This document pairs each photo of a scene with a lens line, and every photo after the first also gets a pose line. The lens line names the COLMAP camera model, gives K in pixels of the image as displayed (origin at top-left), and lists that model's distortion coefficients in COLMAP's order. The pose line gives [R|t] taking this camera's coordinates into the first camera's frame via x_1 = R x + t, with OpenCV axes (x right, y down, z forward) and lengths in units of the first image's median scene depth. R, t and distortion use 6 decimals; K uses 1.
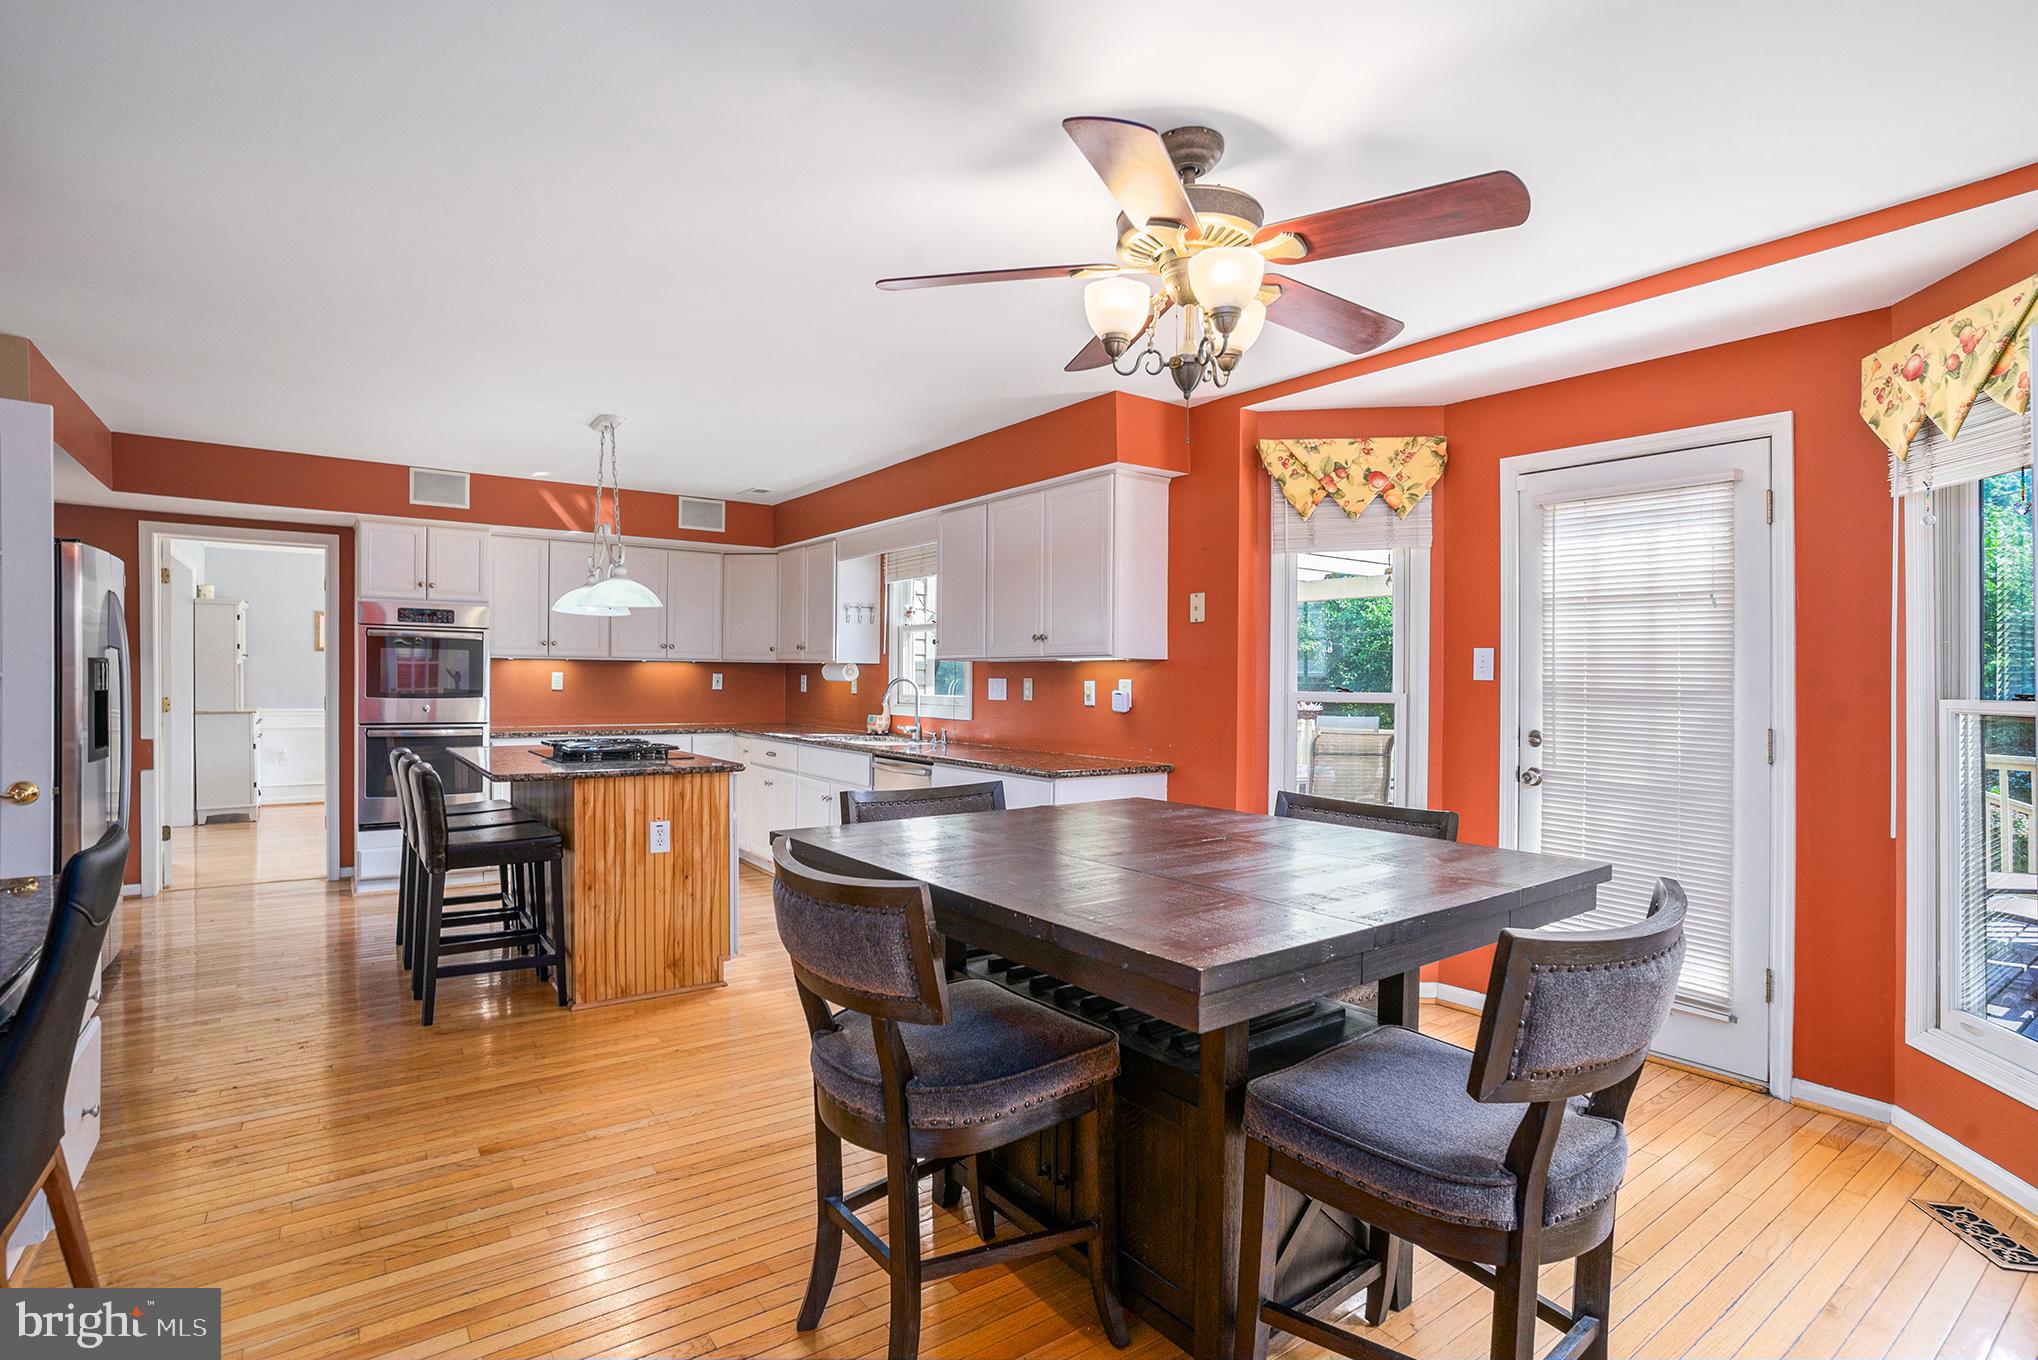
lens RADIAL K [[1005.9, 0, 1016.9], [0, 1005.9, 688.2], [0, 0, 1]] dist [-0.062799, 0.022613]
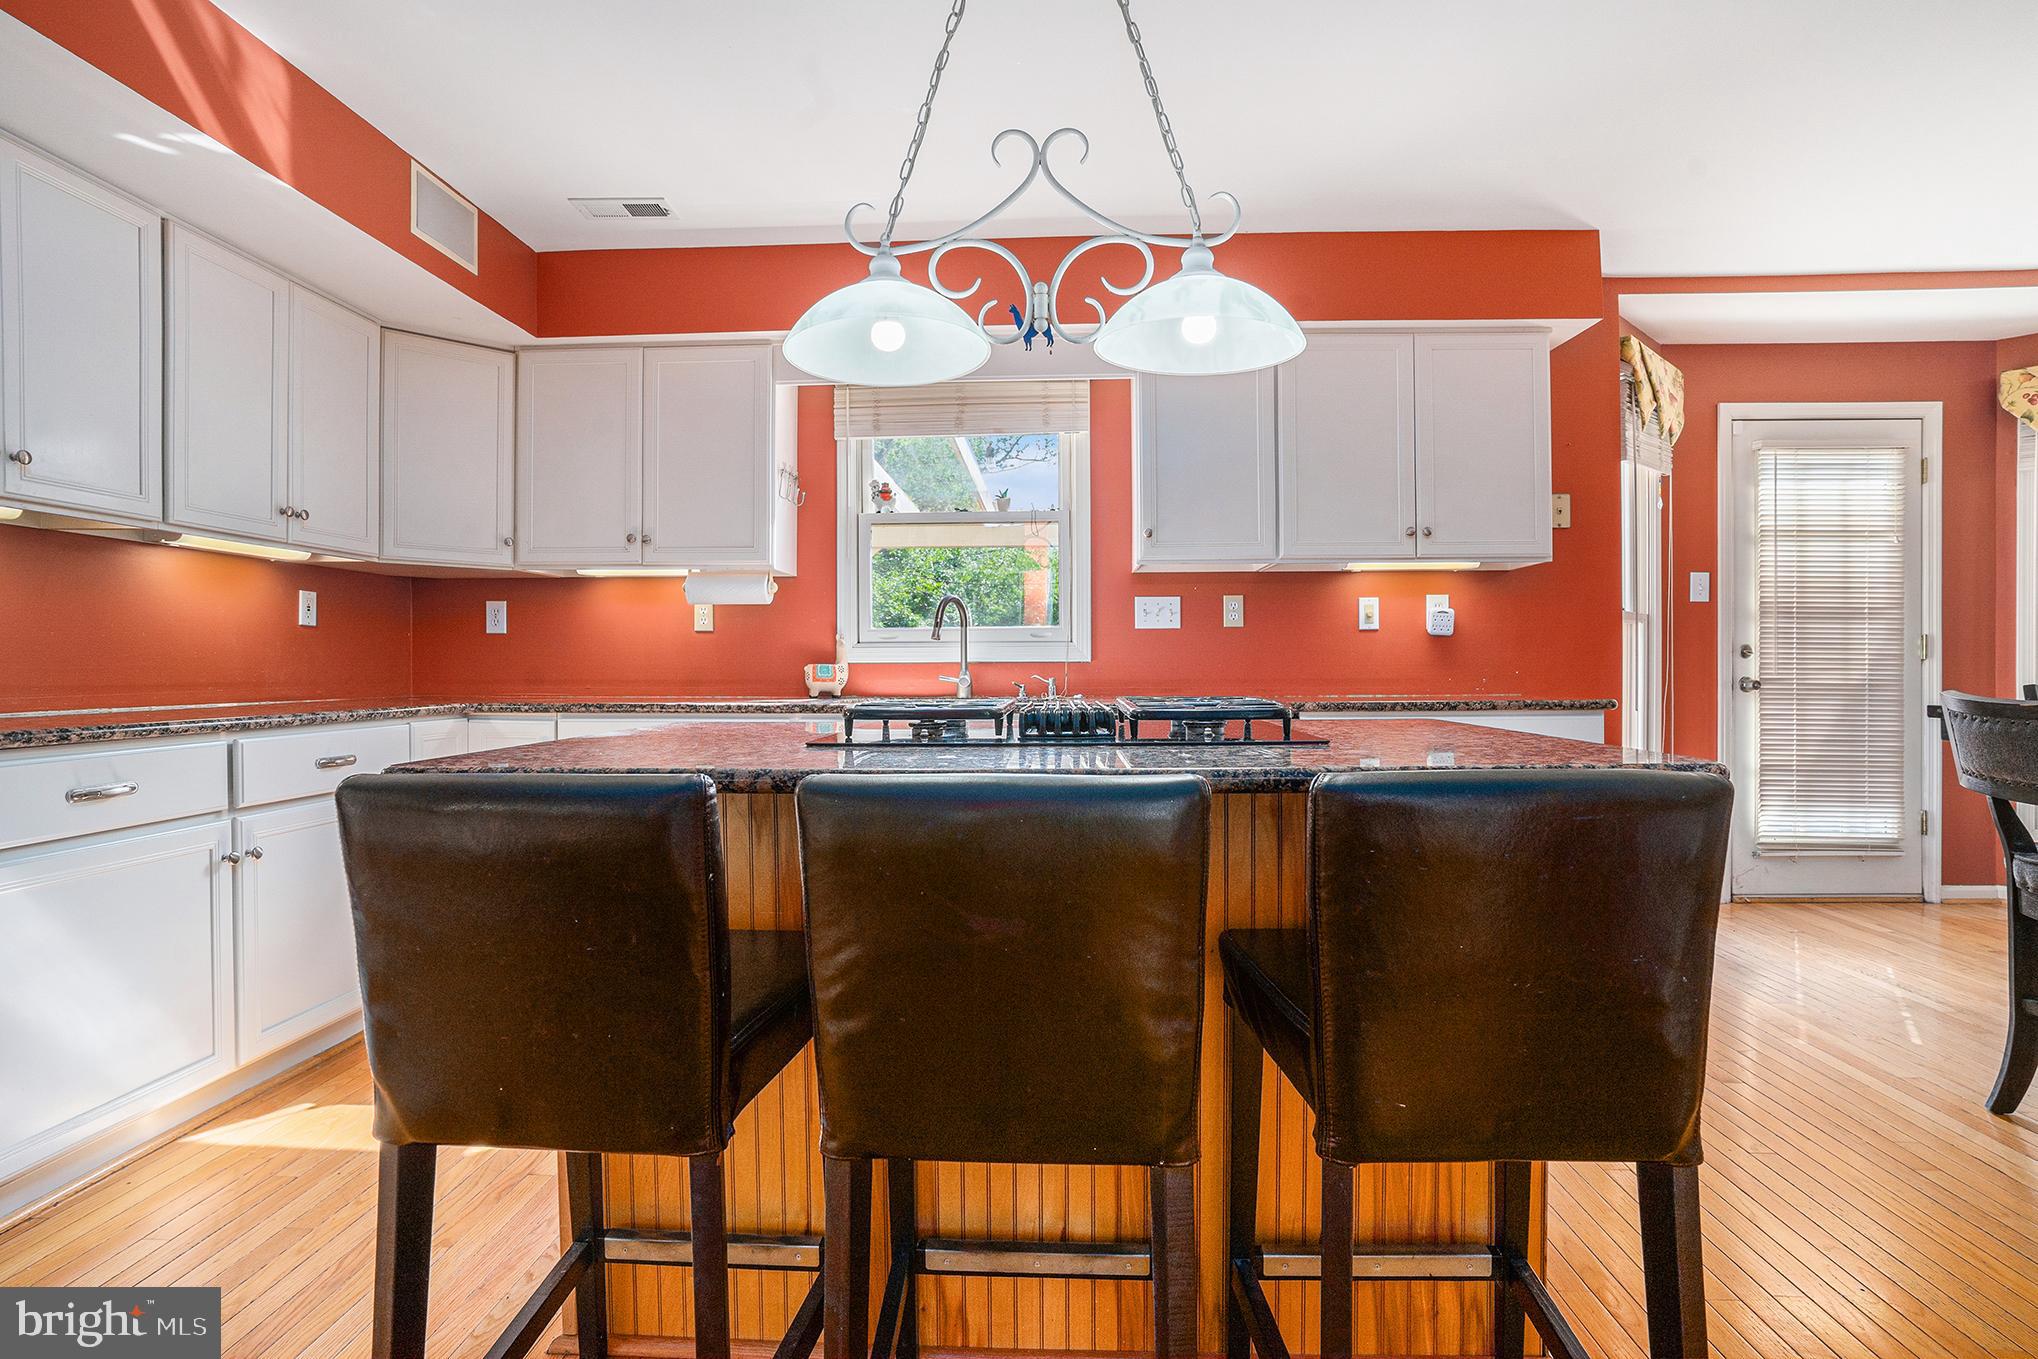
lens RADIAL K [[1005.9, 0, 1017.1], [0, 1005.9, 673.1], [0, 0, 1]] dist [-0.062799, 0.022613]
pose [[0.623334, -0.017841, 0.781753, -0.623056], [0.019538, 0.999783, 0.007238, 0.035650], [-0.781712, 0.010762, 0.623547, 0.664328]]
